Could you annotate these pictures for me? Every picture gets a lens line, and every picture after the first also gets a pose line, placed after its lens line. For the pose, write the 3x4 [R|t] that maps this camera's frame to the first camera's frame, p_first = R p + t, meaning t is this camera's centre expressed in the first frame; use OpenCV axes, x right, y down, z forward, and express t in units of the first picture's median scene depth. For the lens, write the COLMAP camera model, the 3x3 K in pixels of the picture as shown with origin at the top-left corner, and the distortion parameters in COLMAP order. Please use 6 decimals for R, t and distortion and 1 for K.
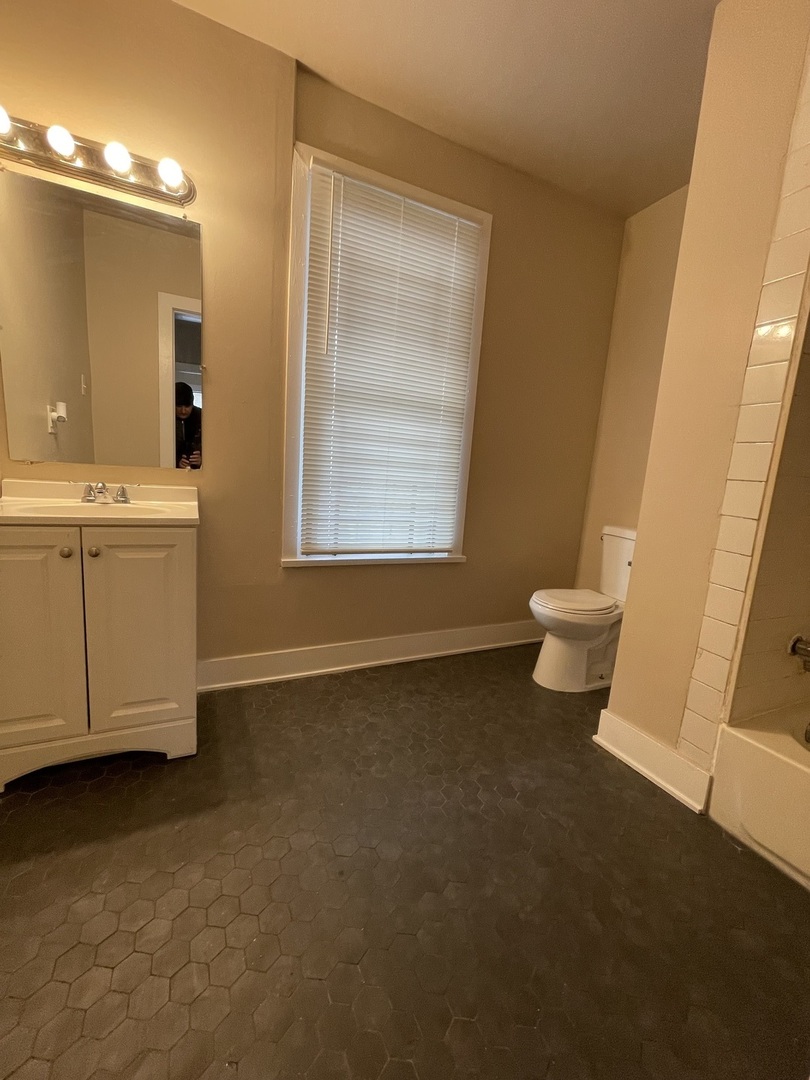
lens RADIAL K [[431.8, 0, 405.0], [0, 431.8, 540.0], [0, 0, 1]] dist [-0.001604, -0.000048]
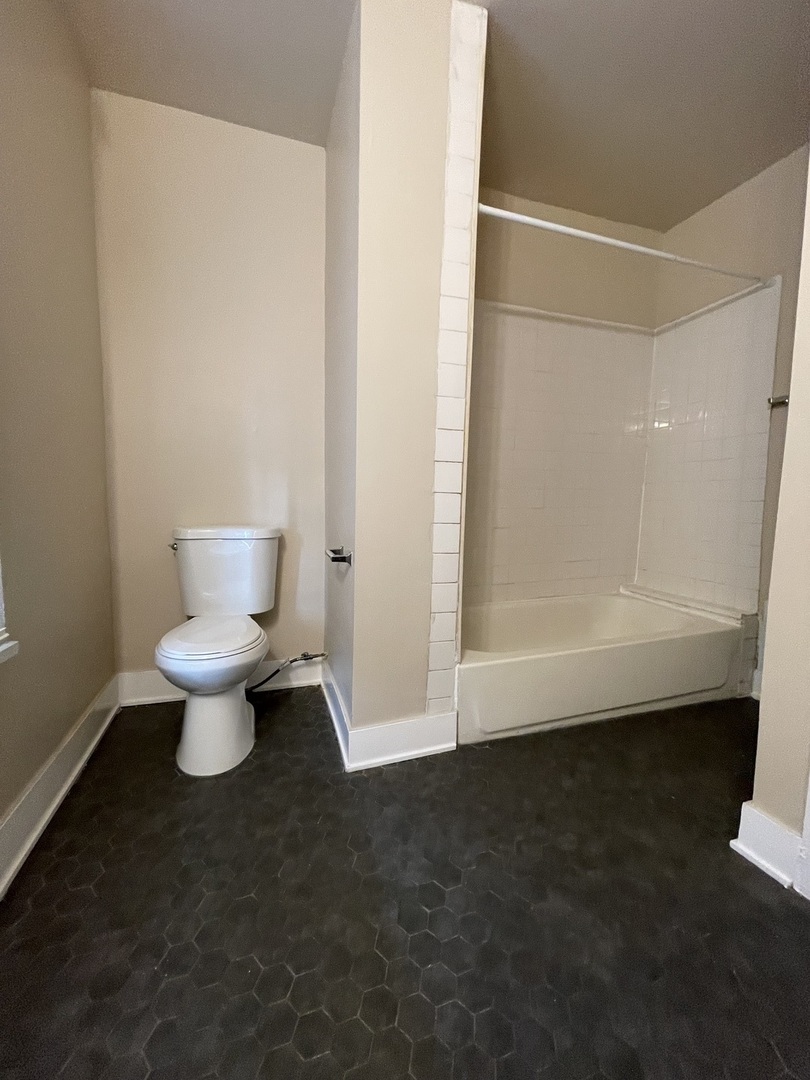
lens RADIAL K [[431.8, 0, 405.0], [0, 431.8, 540.0], [0, 0, 1]] dist [-0.001604, -0.000048]
pose [[0.109762, -0.161960, 0.980674, -0.365736], [0.155004, 0.977353, 0.144063, -0.100759], [-0.981797, 0.136196, 0.132380, 0.852491]]
